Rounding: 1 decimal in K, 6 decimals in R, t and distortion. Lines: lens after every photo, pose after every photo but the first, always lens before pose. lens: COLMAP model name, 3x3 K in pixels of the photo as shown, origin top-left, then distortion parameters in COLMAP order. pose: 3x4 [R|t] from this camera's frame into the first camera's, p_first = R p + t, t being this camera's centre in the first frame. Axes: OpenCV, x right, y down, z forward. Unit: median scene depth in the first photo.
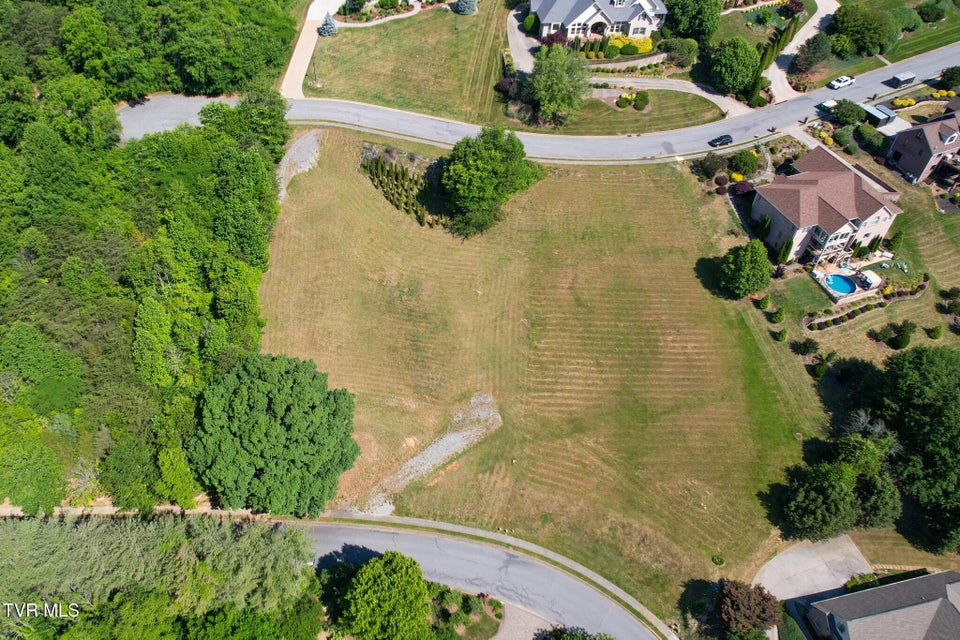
lens RADIAL K [[773.2, 0, 386.6], [0, 773.2, 297.2], [0, 0, 1]] dist [-0.074365, 0.067550]
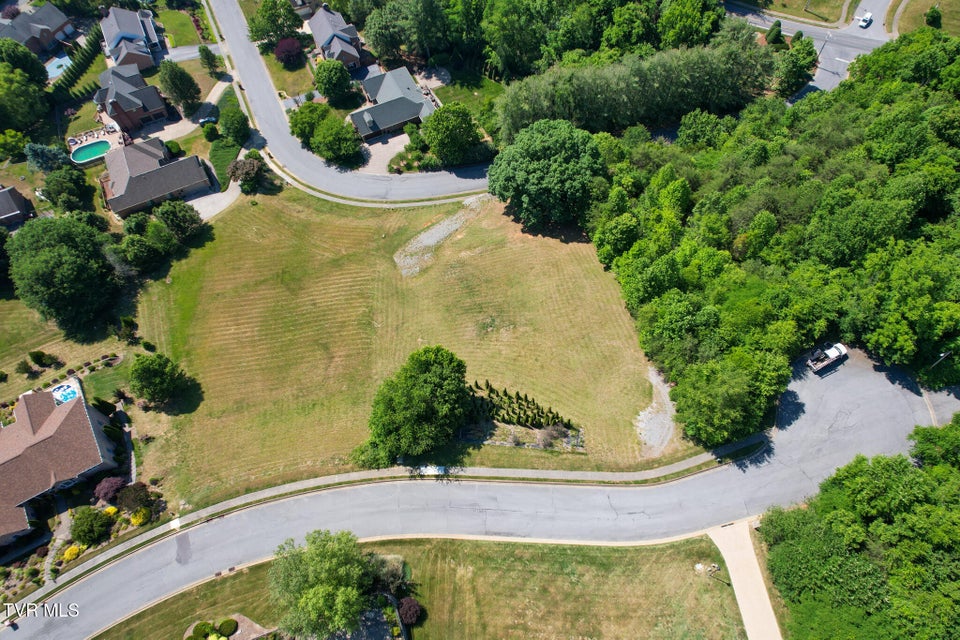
lens RADIAL K [[610.4, 0, 485.8], [0, 610.4, 324.7], [0, 0, 1]] dist [-0.072924, 0.065948]
pose [[-0.973048, 0.216847, -0.078456, 0.101455], [-0.140344, -0.286905, 0.947623, -0.847227], [0.182979, 0.933093, 0.309605, 0.800206]]
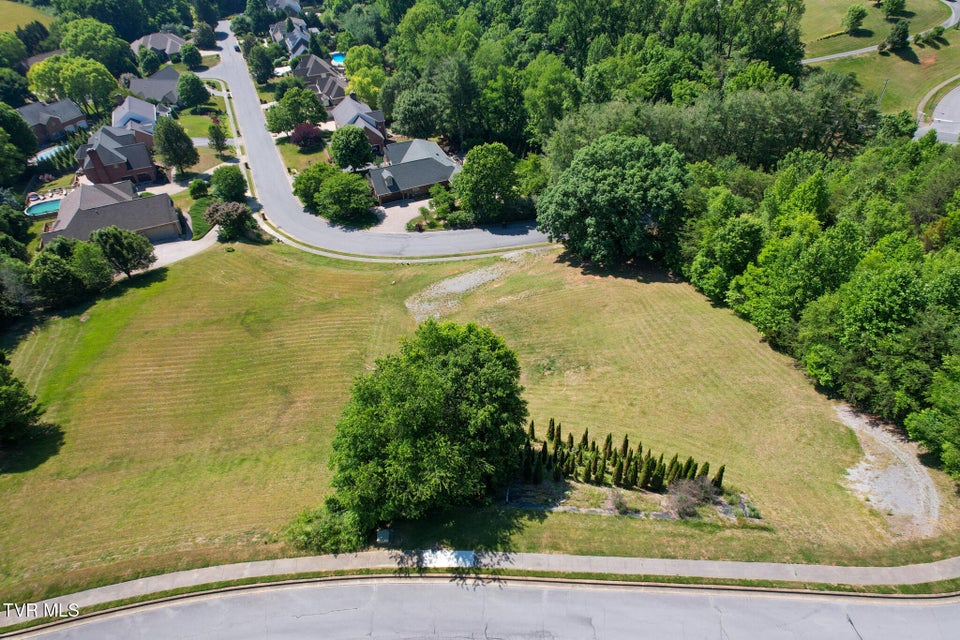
lens RADIAL K [[610.4, 0, 485.9], [0, 610.4, 324.9], [0, 0, 1]] dist [-0.072924, 0.065948]
pose [[-0.980696, 0.152690, -0.122152, 0.144339], [-0.111797, 0.074685, 0.990921, -0.559042], [0.160426, 0.985448, -0.056173, 1.060949]]
